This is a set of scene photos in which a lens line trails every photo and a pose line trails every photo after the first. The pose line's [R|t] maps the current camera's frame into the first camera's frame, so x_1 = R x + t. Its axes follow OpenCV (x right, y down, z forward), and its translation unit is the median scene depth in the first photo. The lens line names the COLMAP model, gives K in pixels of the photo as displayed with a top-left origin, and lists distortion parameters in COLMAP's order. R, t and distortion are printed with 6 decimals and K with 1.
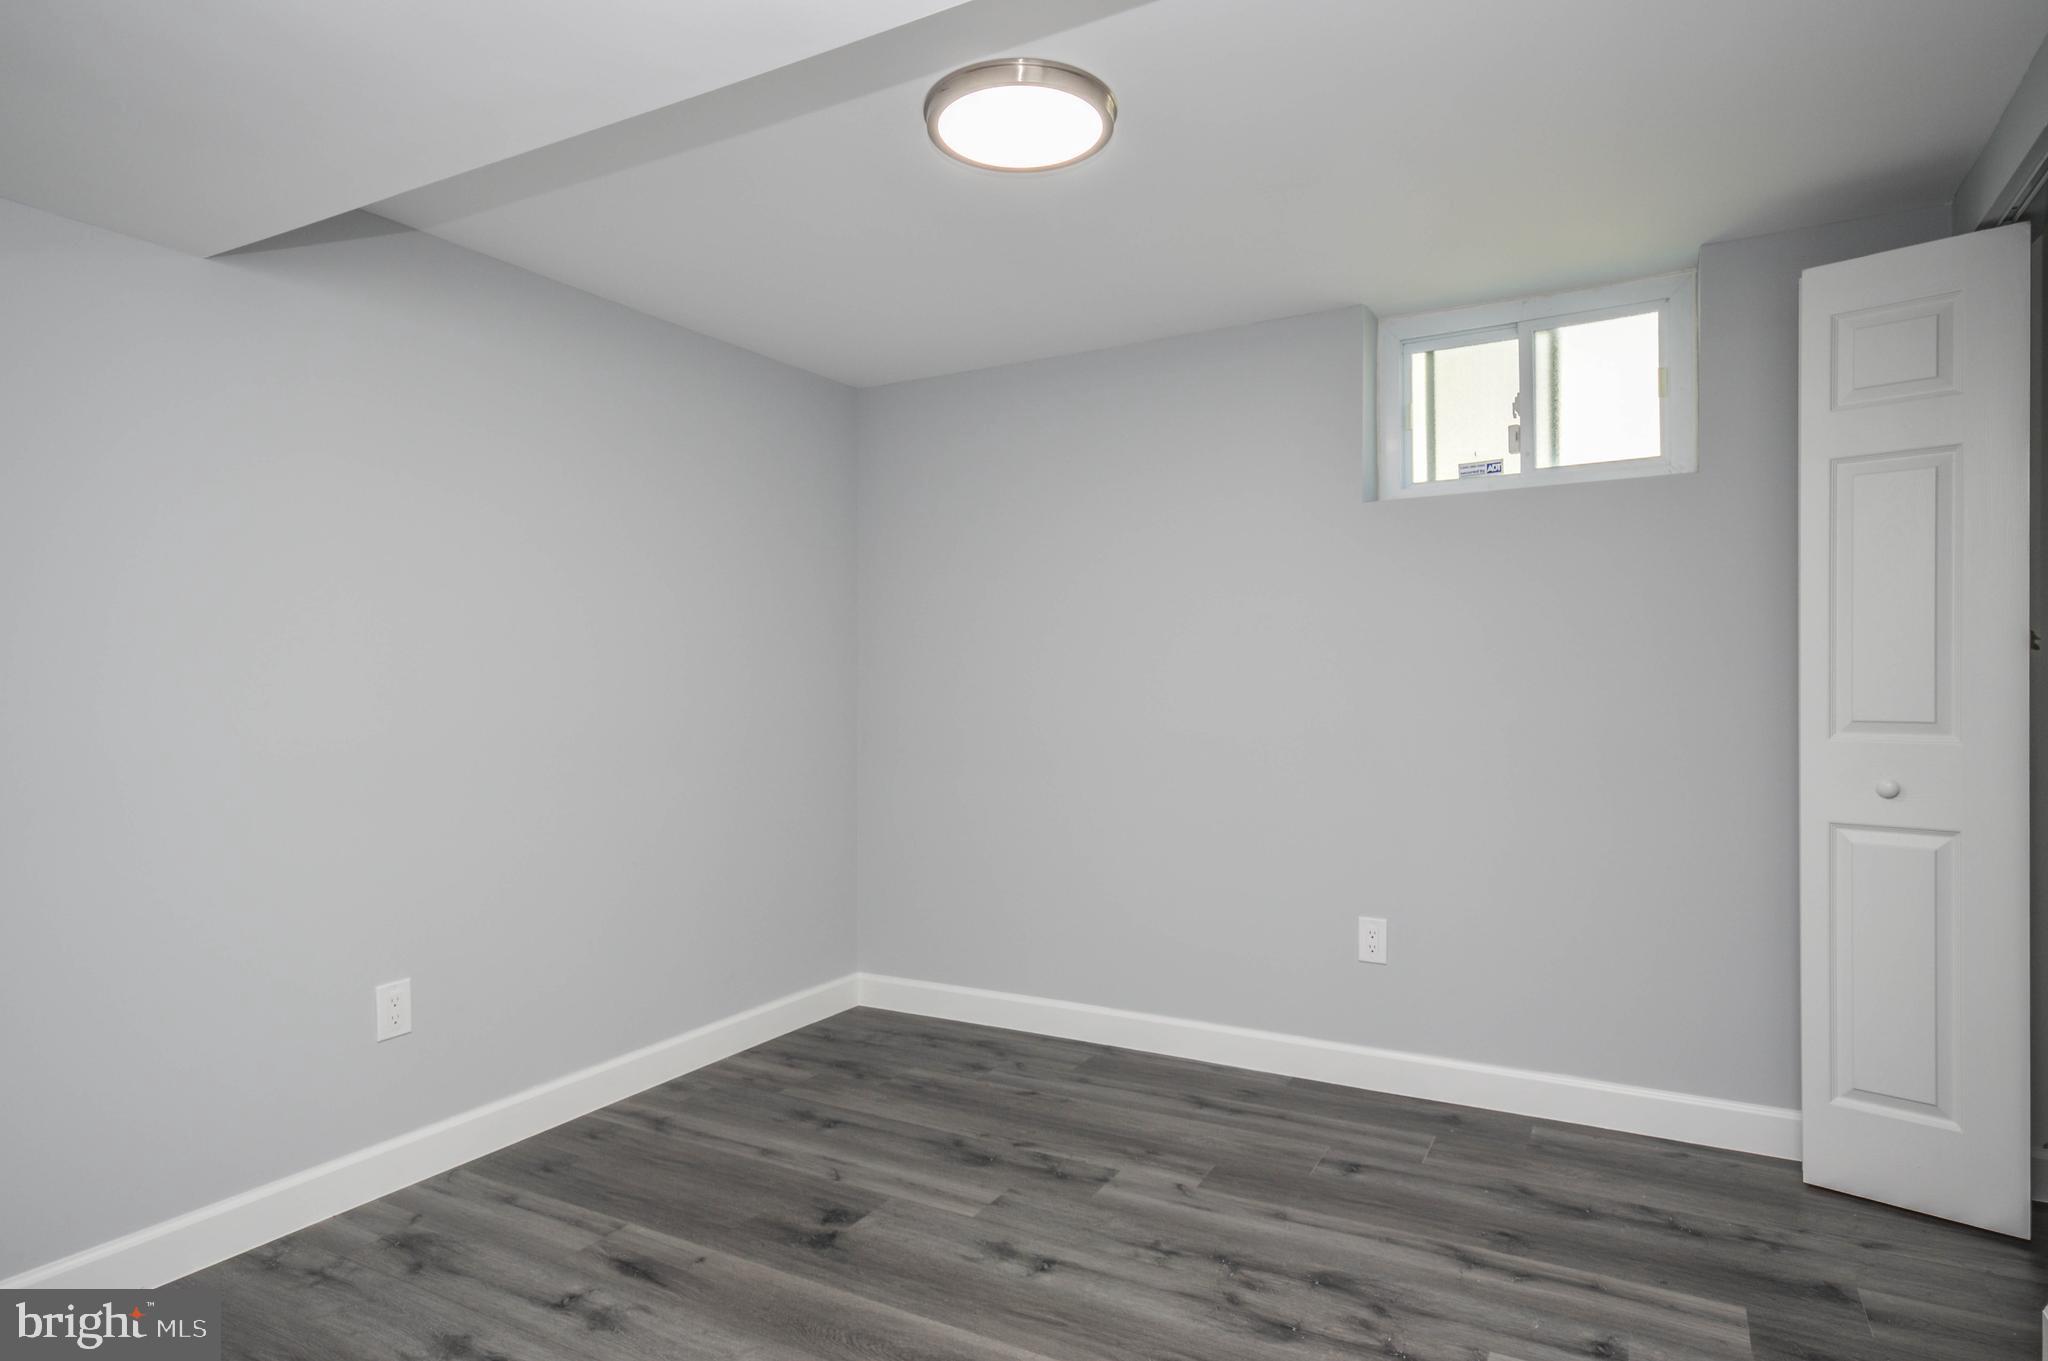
lens RADIAL K [[1107.0, 0, 1030.3], [0, 1107.0, 684.2], [0, 0, 1]] dist [0.005033, 0.003898]
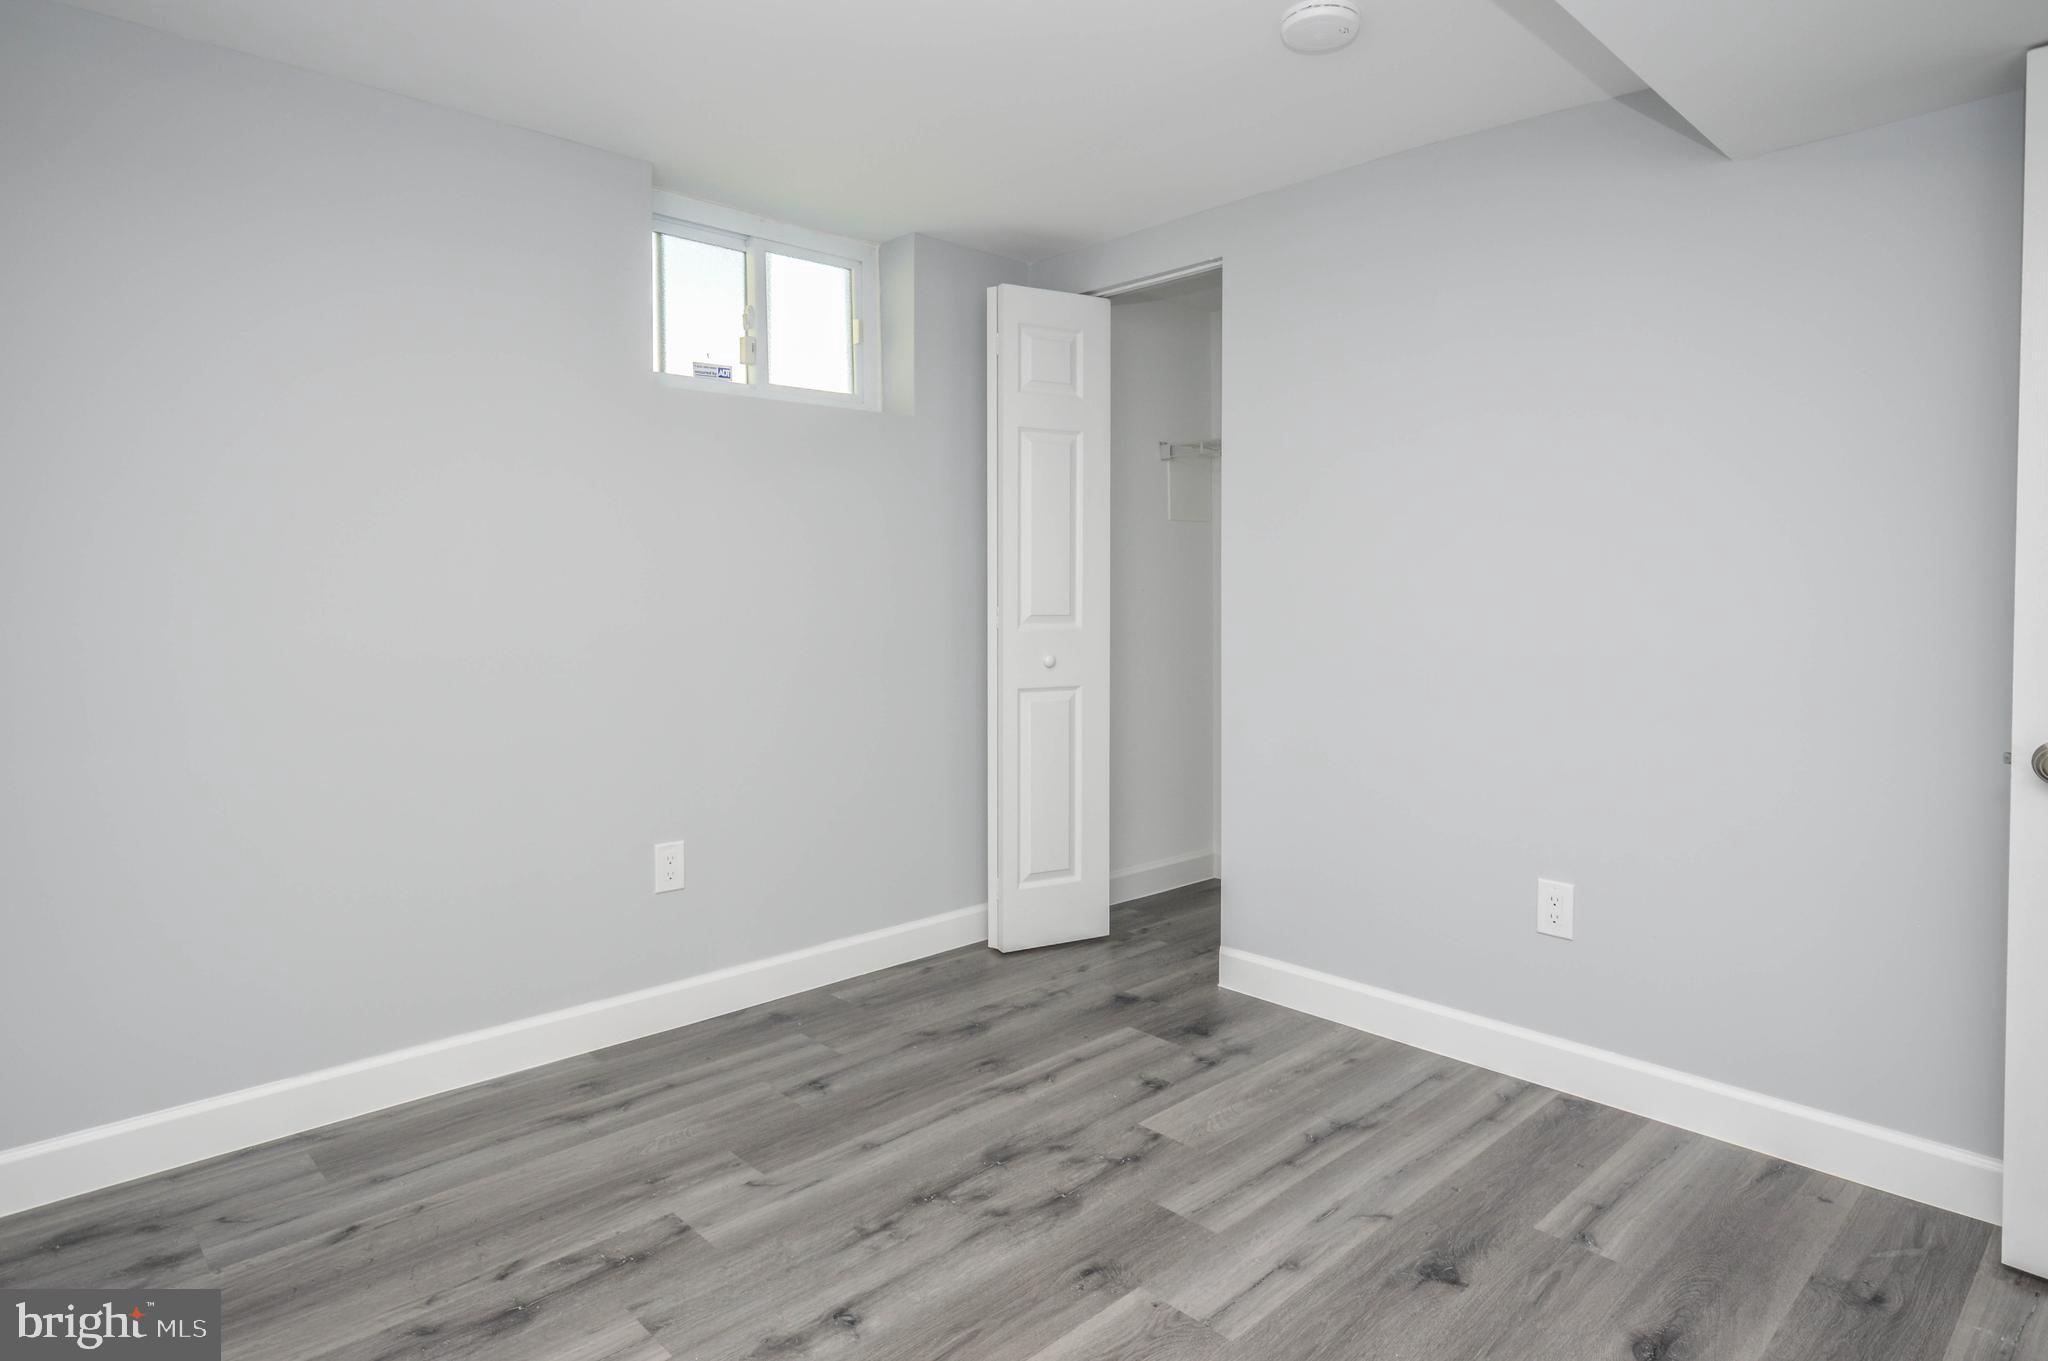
lens RADIAL K [[1107.0, 0, 1043.1], [0, 1107.0, 613.6], [0, 0, 1]] dist [0.005033, 0.003898]
pose [[0.312895, -0.011476, 0.949718, -0.563300], [-0.002824, 0.999911, 0.013013, 0.011301], [-0.949783, -0.006754, 0.312835, 0.513441]]
